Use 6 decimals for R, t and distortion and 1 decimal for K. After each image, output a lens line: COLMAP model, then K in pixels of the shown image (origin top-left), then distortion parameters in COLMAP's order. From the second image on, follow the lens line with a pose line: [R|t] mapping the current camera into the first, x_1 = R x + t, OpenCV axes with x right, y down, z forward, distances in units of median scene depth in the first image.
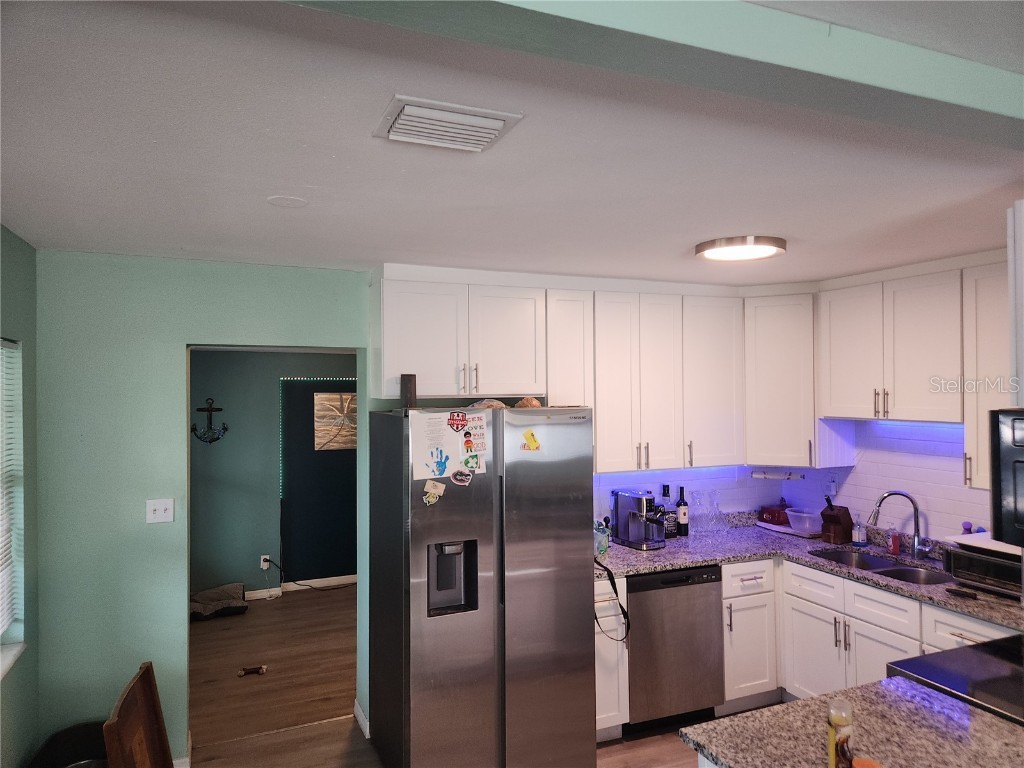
lens RADIAL K [[691.3, 0, 512.0], [0, 691.3, 384.0], [0, 0, 1]] dist [0.083774, -0.061670]
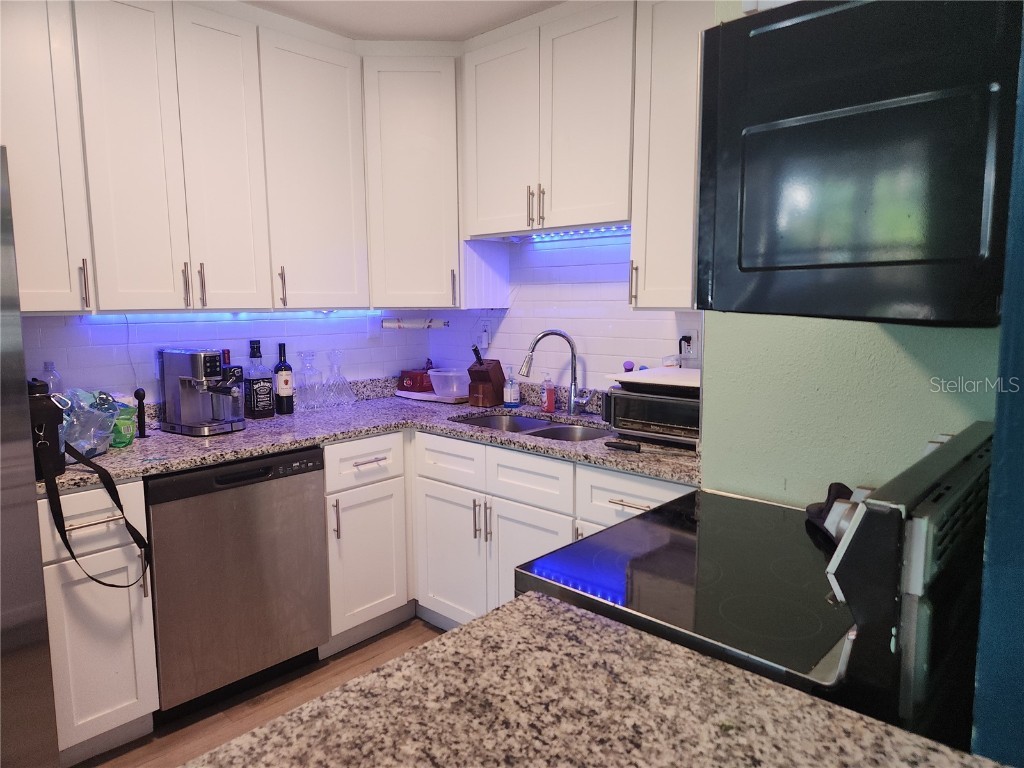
lens RADIAL K [[691.3, 0, 512.0], [0, 691.3, 384.0], [0, 0, 1]] dist [0.083774, -0.061670]
pose [[0.912477, -0.047475, 0.406365, 0.200869], [-0.004714, 0.991959, 0.126473, 0.117642], [-0.409102, -0.117320, 0.904915, 0.338204]]
